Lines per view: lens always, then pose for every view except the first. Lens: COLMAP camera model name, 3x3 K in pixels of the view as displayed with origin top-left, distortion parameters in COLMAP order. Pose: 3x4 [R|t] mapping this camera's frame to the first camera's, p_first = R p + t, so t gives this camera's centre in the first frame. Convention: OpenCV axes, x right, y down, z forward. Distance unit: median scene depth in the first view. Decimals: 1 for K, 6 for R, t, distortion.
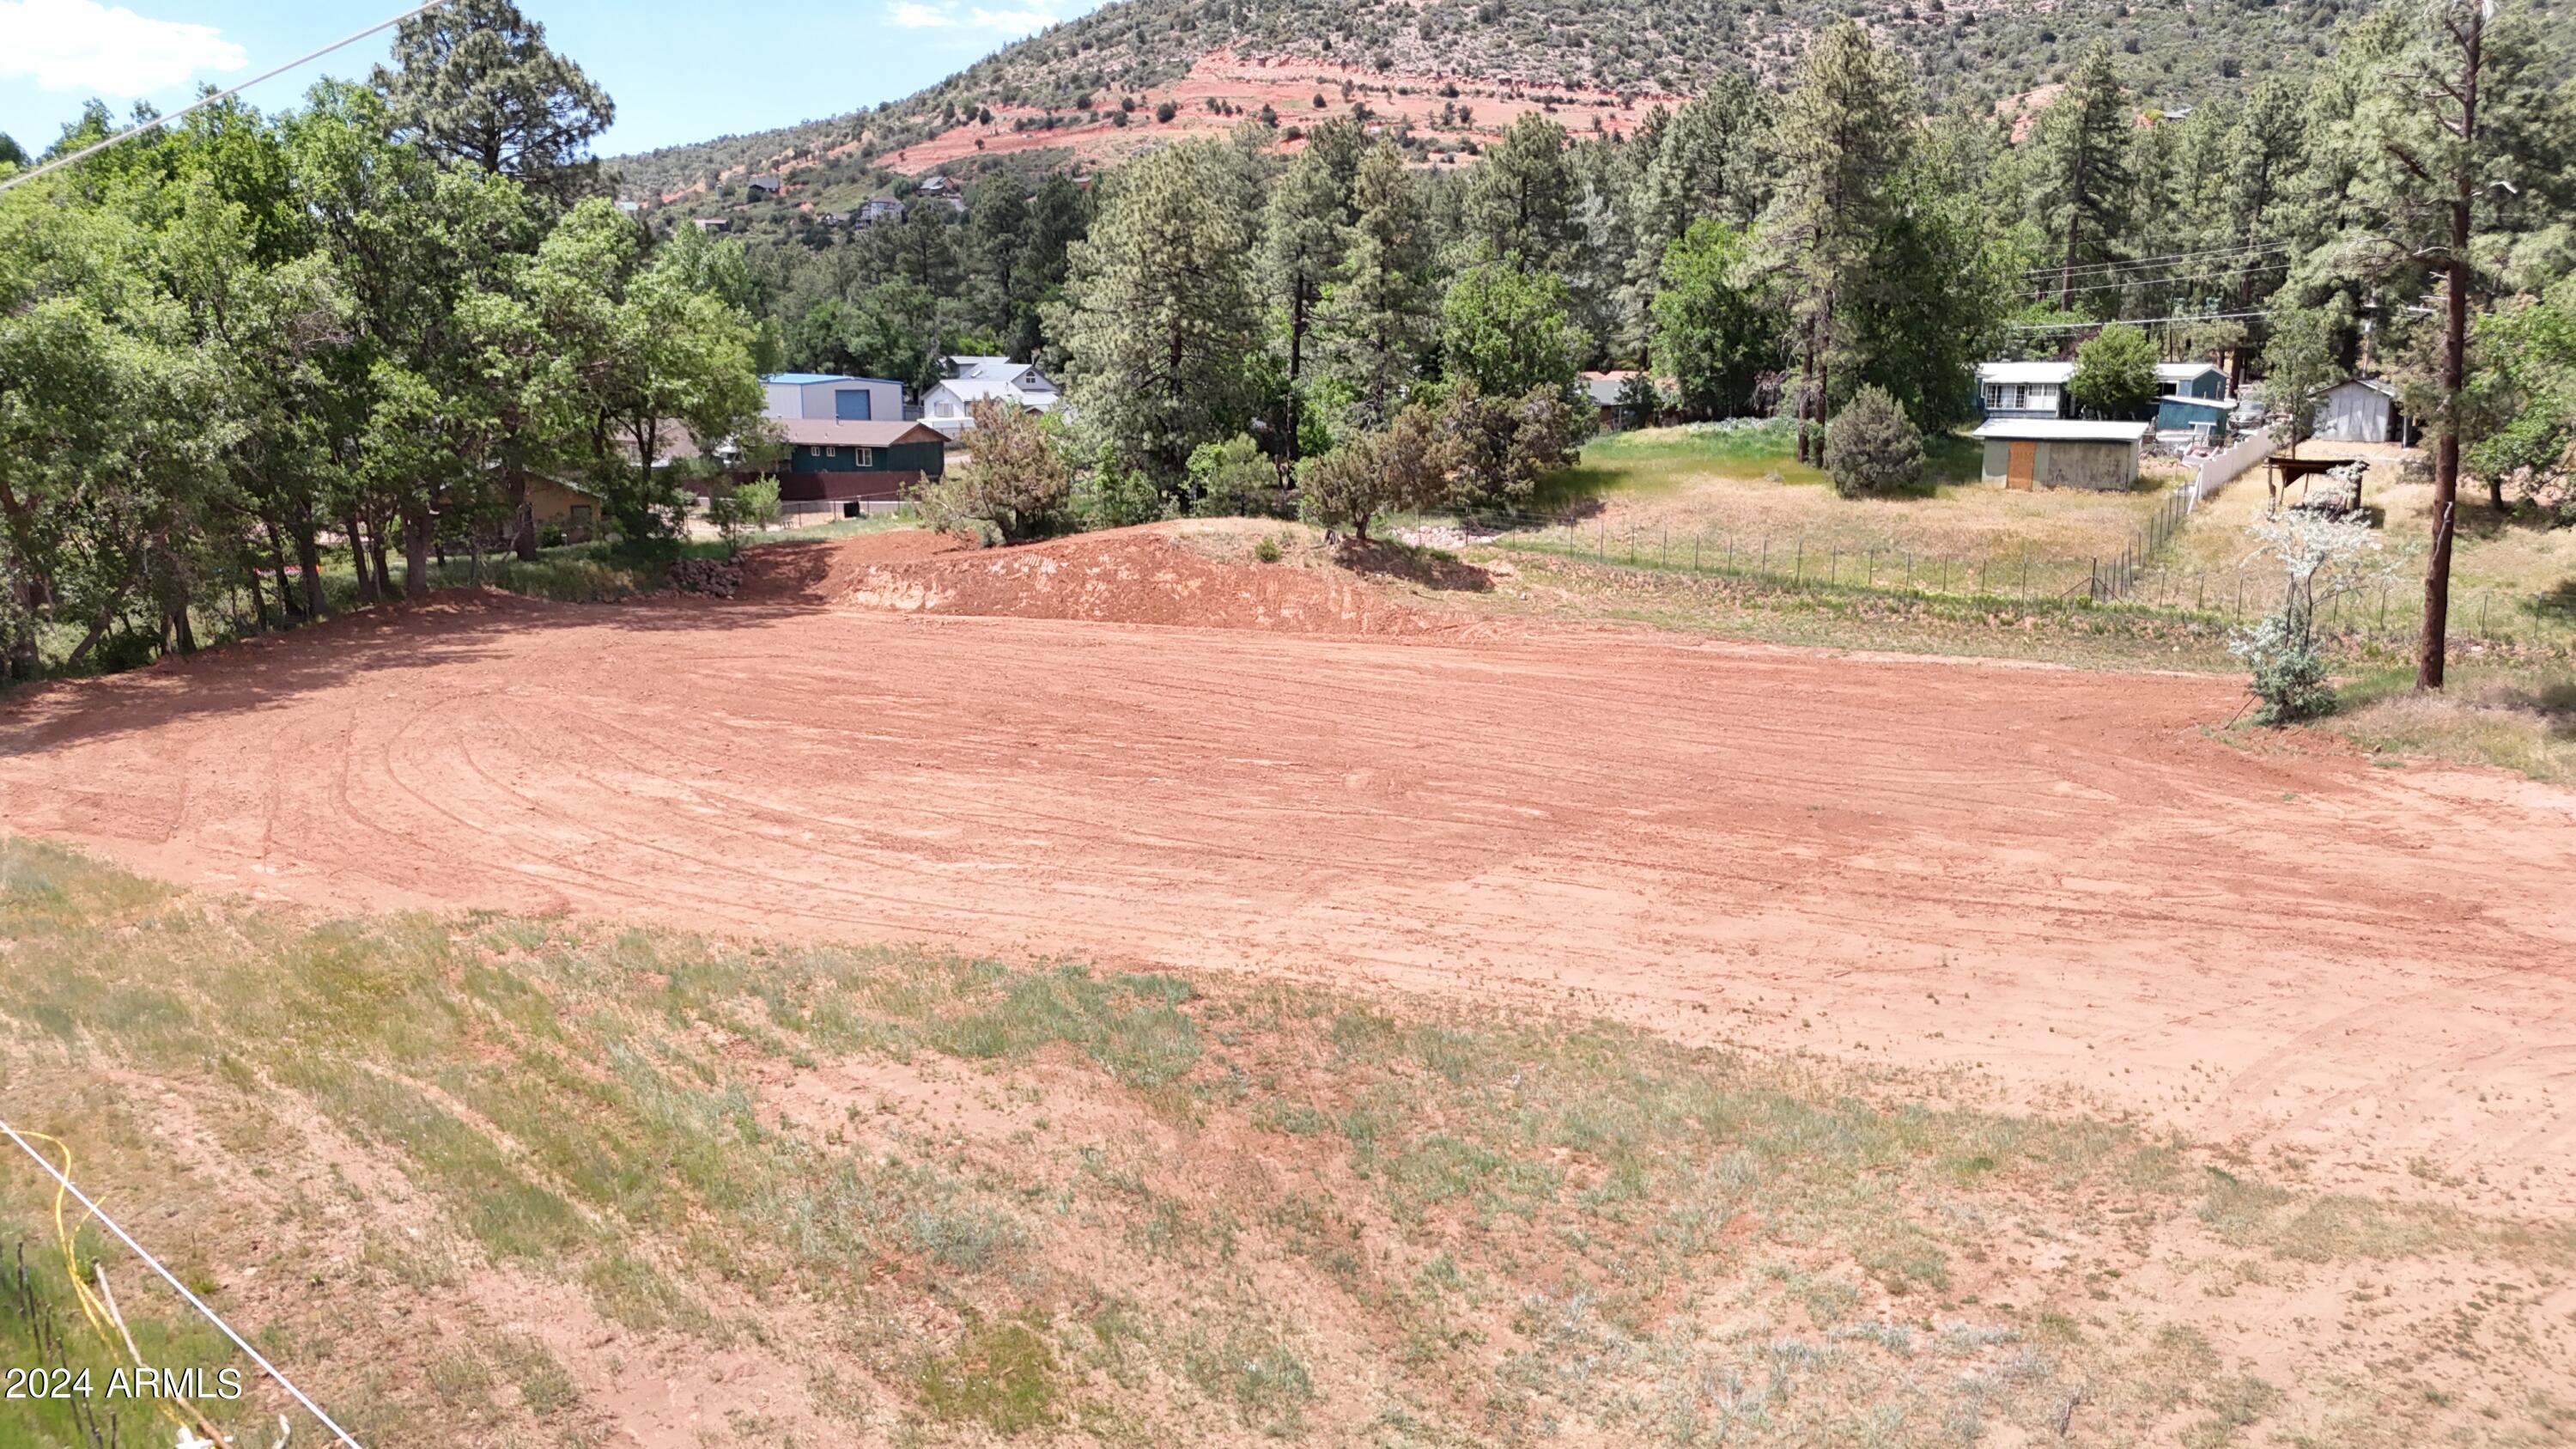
lens RADIAL K [[1907.1, 0, 1297.5], [0, 1907.1, 719.4], [0, 0, 1]] dist [0.091003, -0.095591]
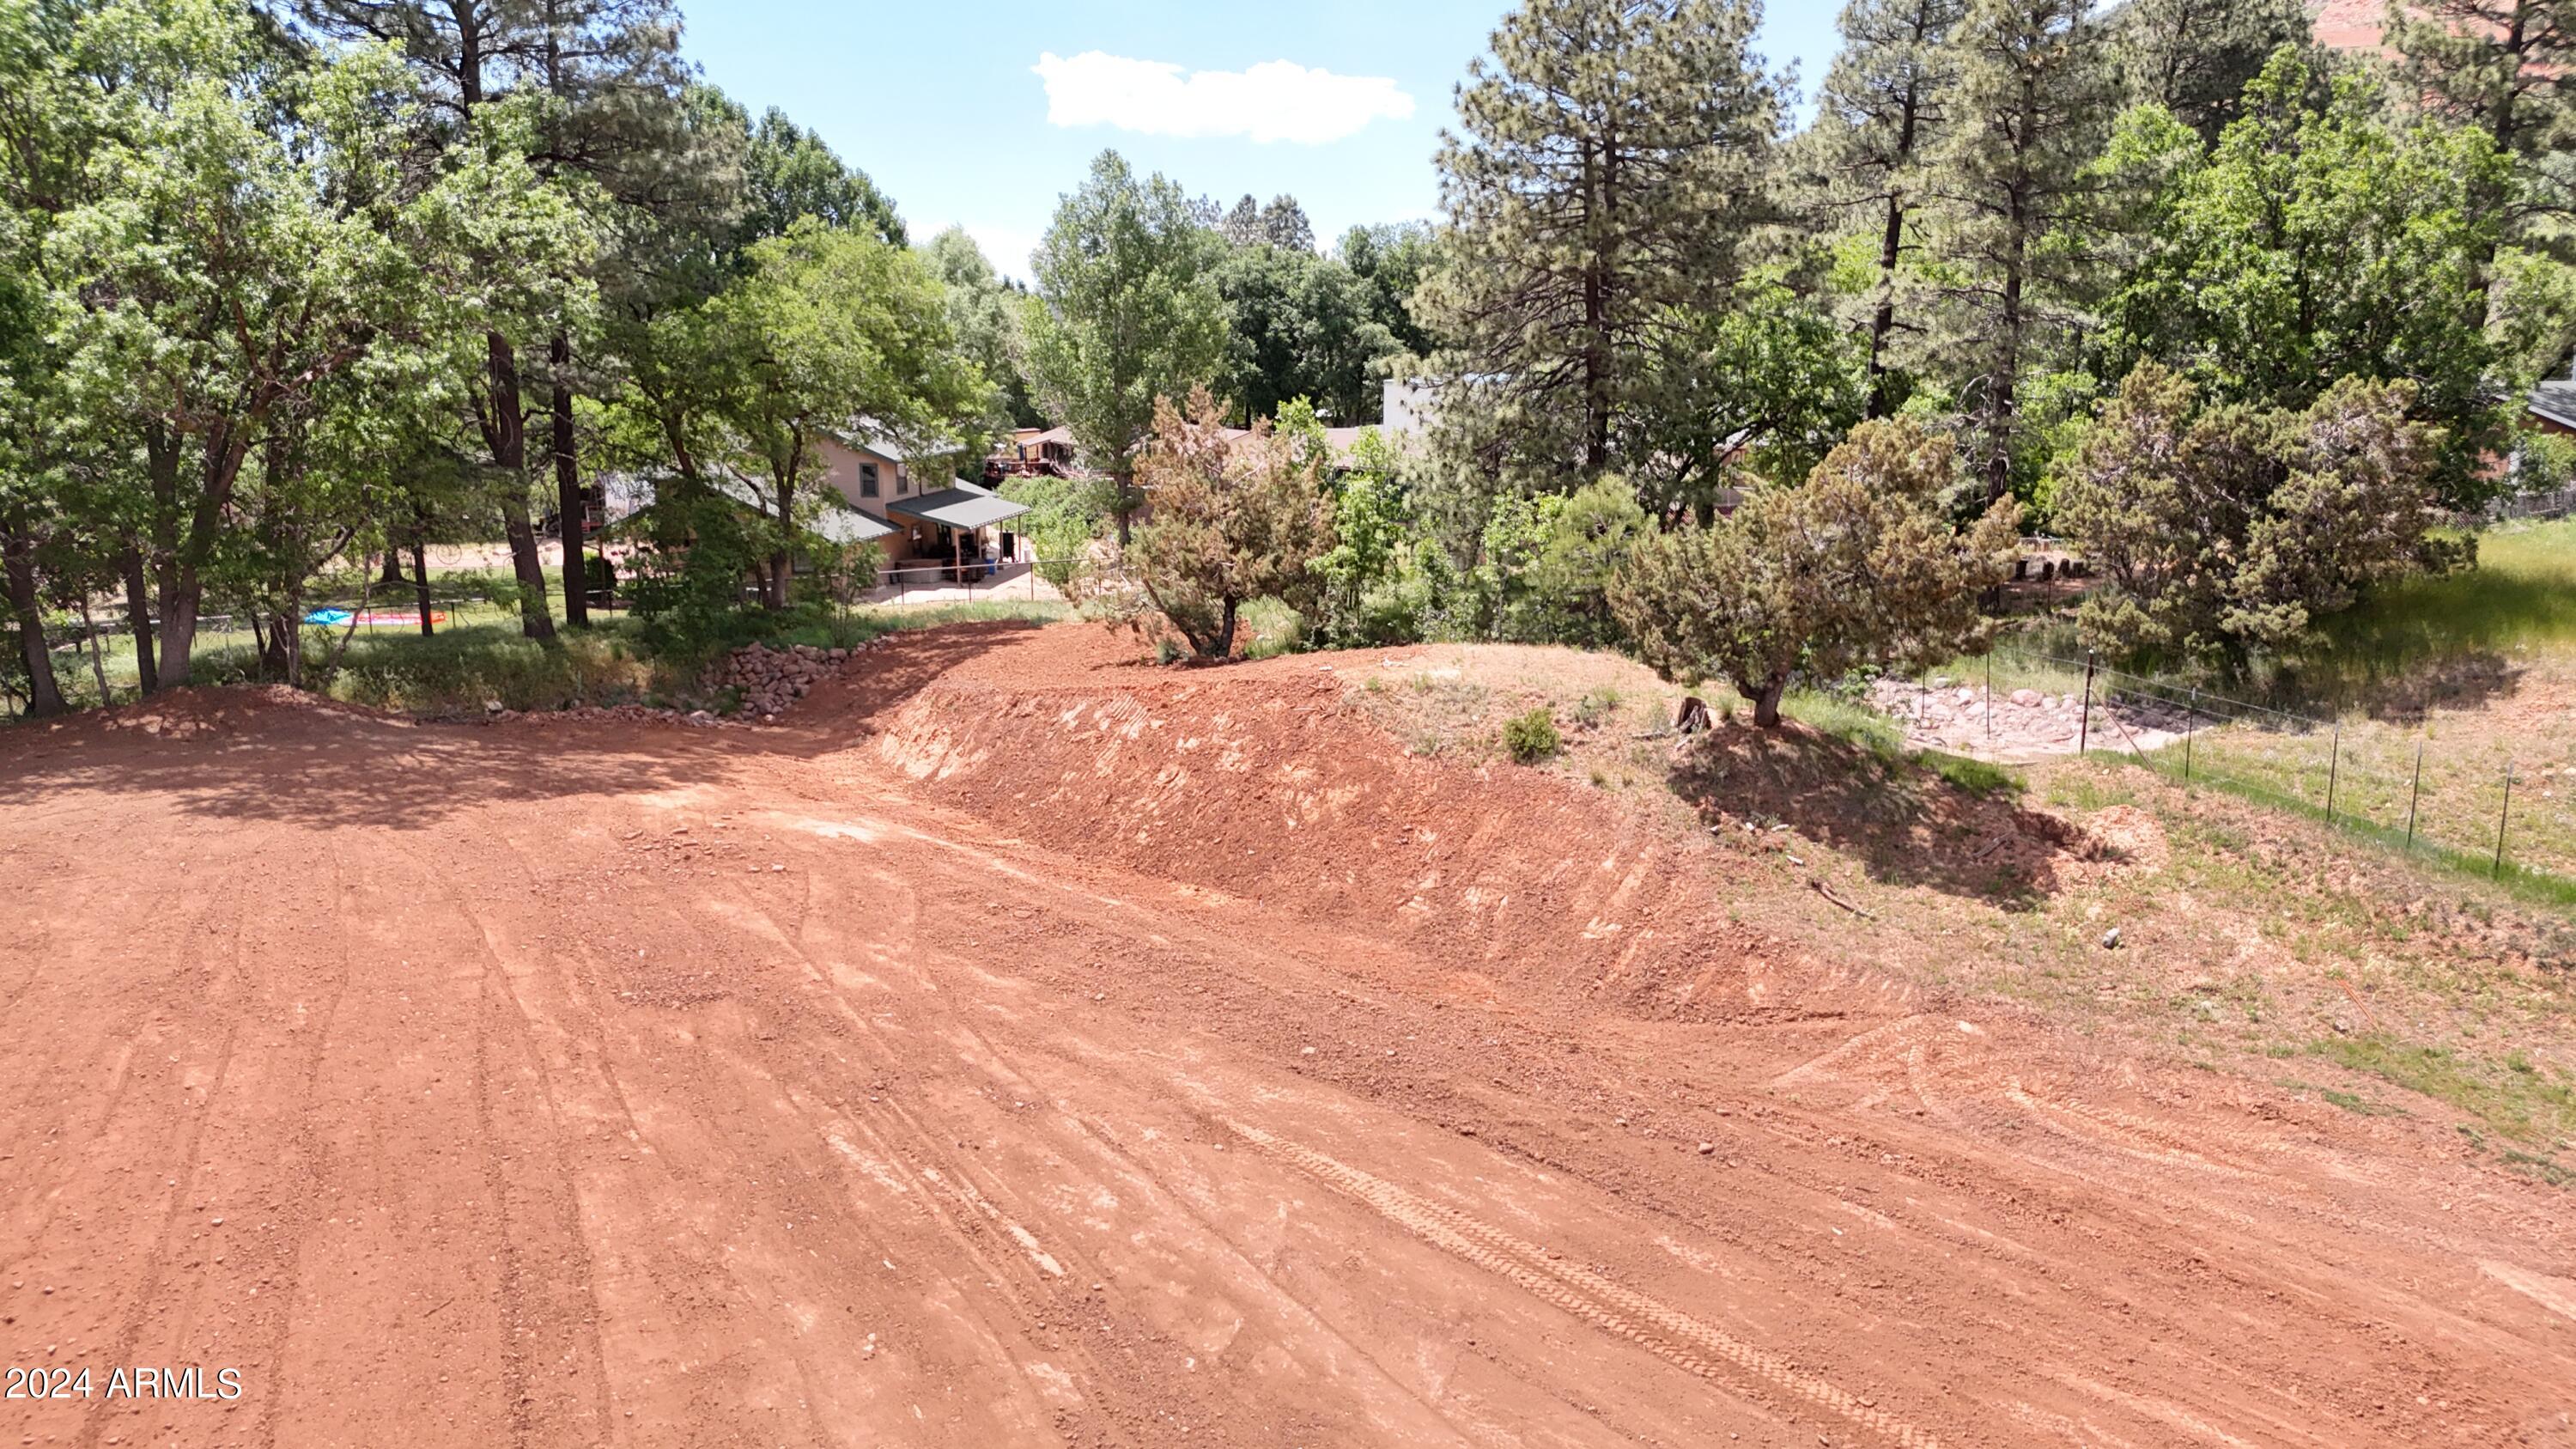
lens RADIAL K [[1907.1, 0, 1285.6], [0, 1907.1, 723.3], [0, 0, 1]] dist [0.091003, -0.095591]
pose [[0.859218, 0.097915, -0.502153, 0.368574], [-0.099426, 0.994759, 0.023843, -0.219433], [0.501856, 0.029440, 0.864450, 1.311023]]
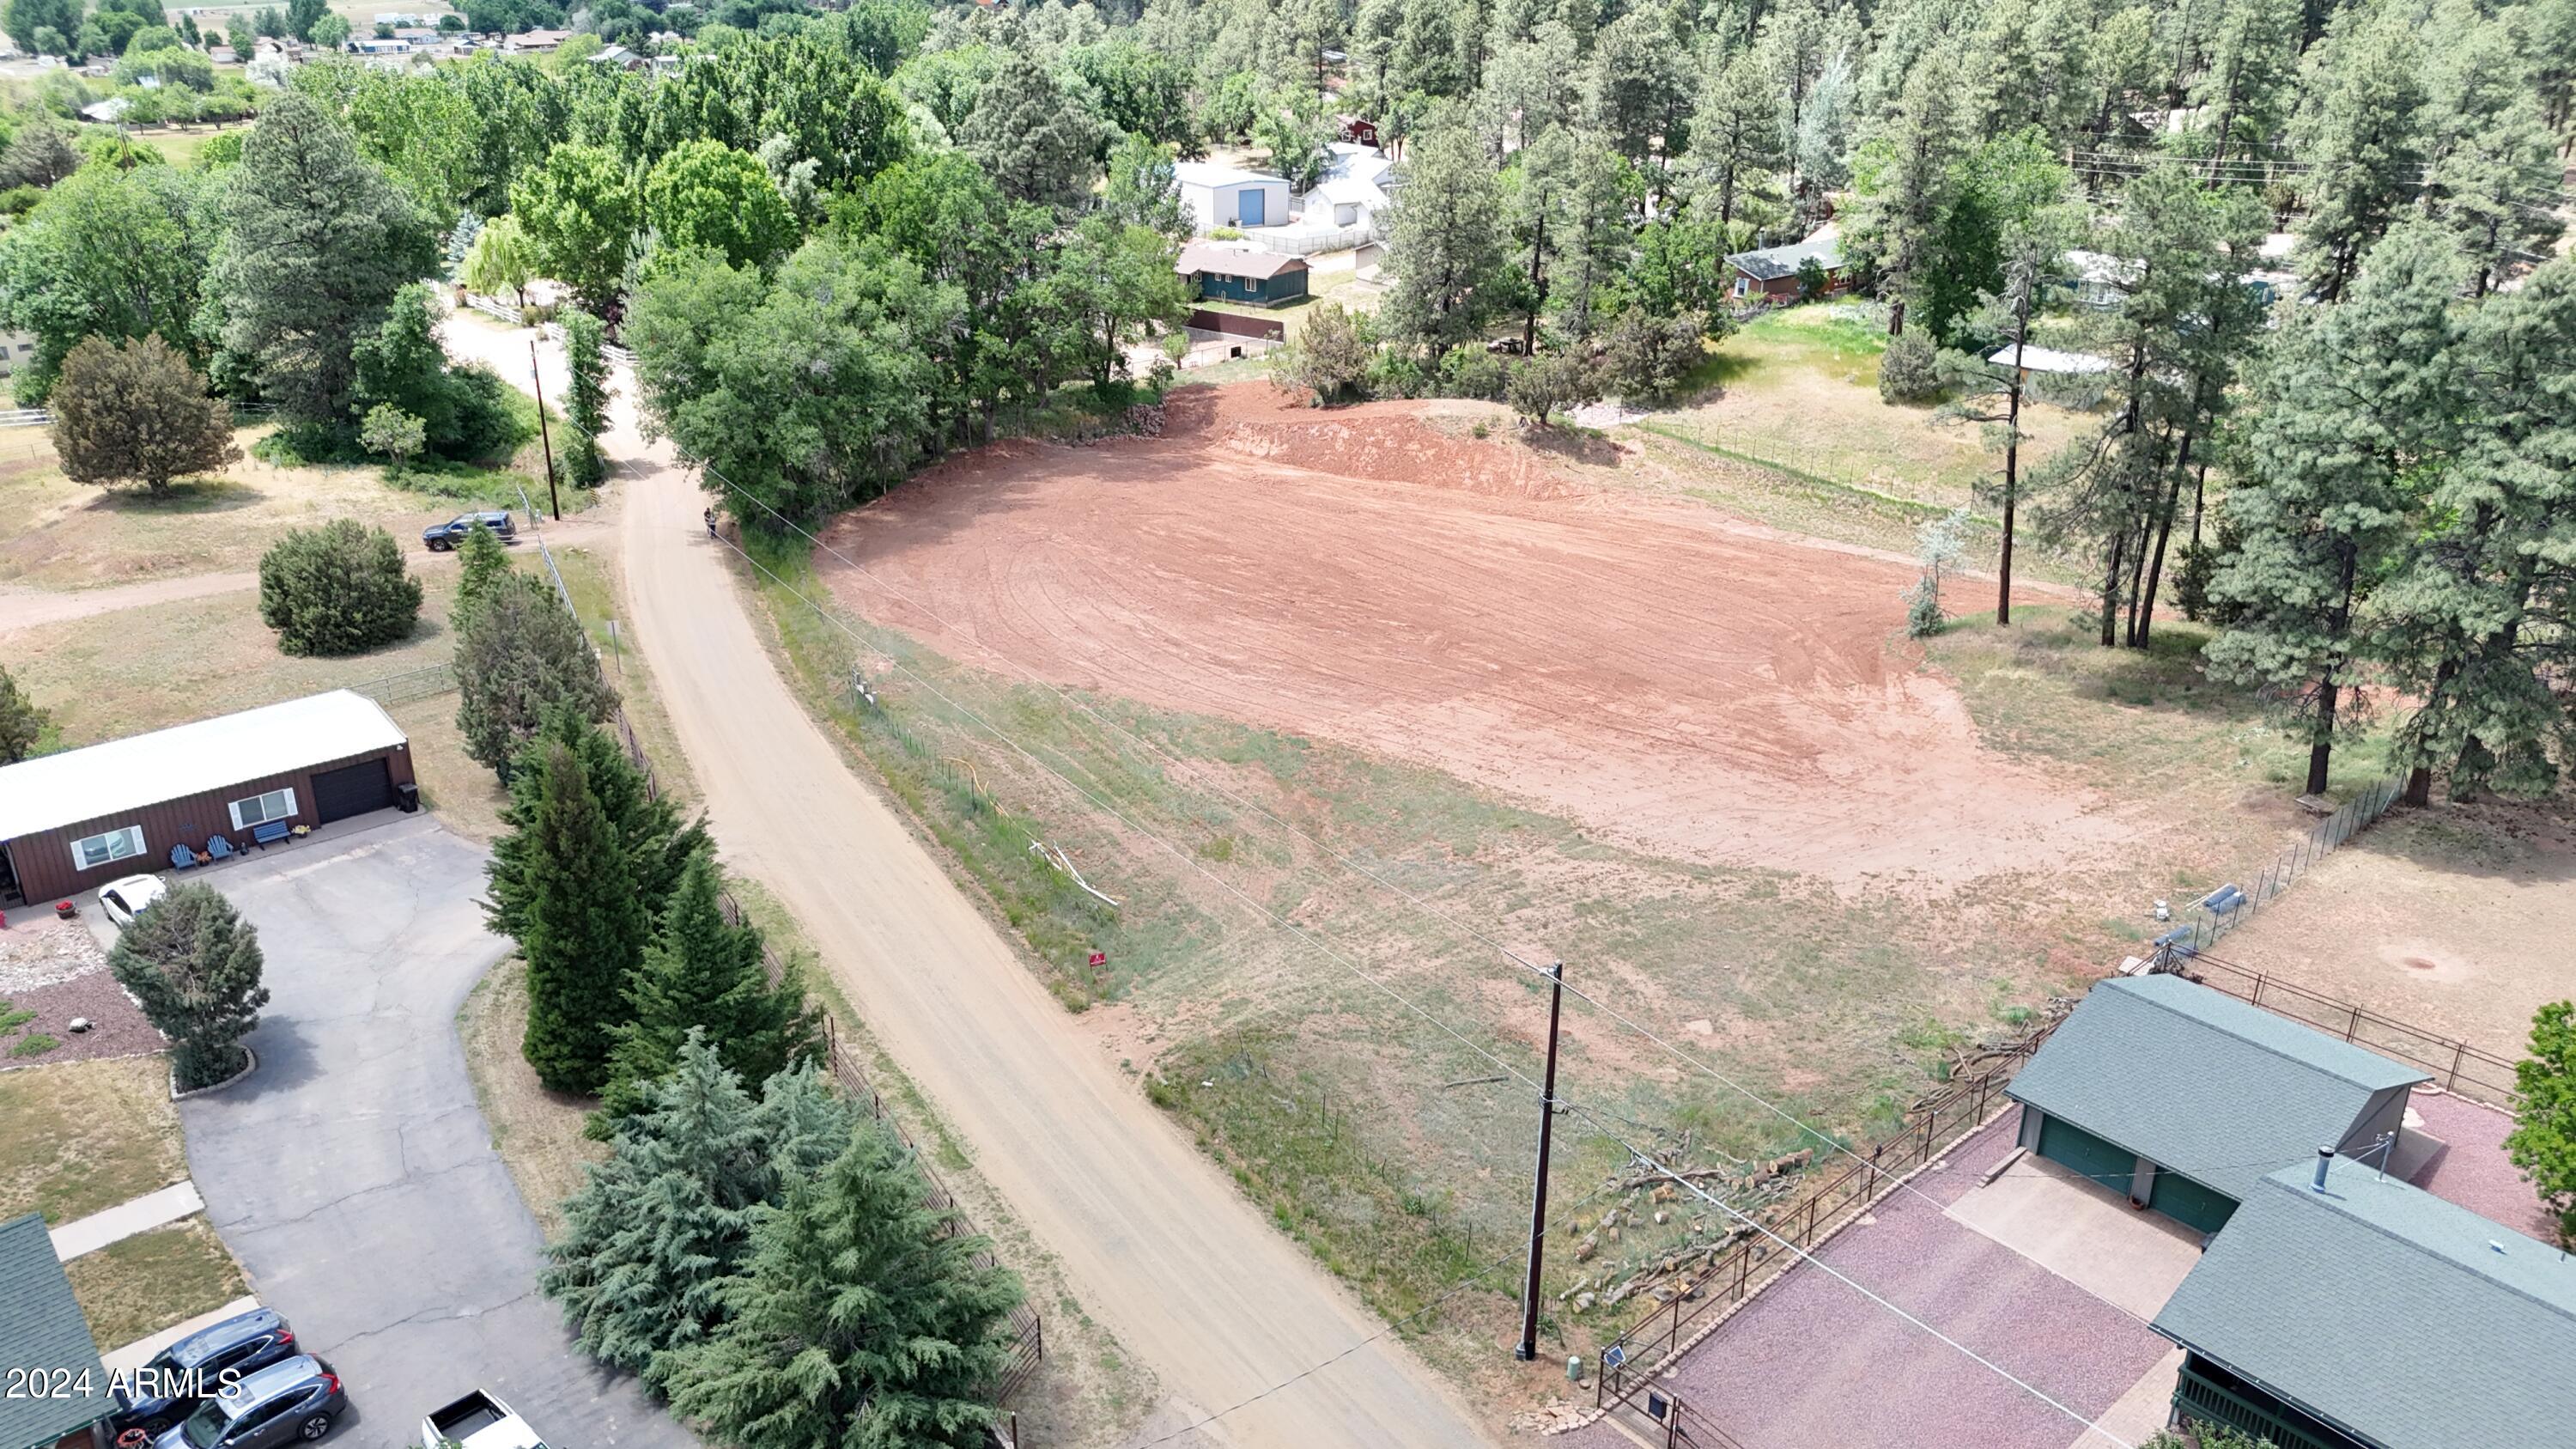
lens RADIAL K [[1907.1, 0, 1299.3], [0, 1907.1, 736.6], [0, 0, 1]] dist [0.091003, -0.095591]
pose [[0.976720, 0.089812, -0.194812, 0.388238], [-0.048572, 0.977143, 0.206962, -0.368260], [0.208947, -0.192681, 0.958757, -1.392261]]
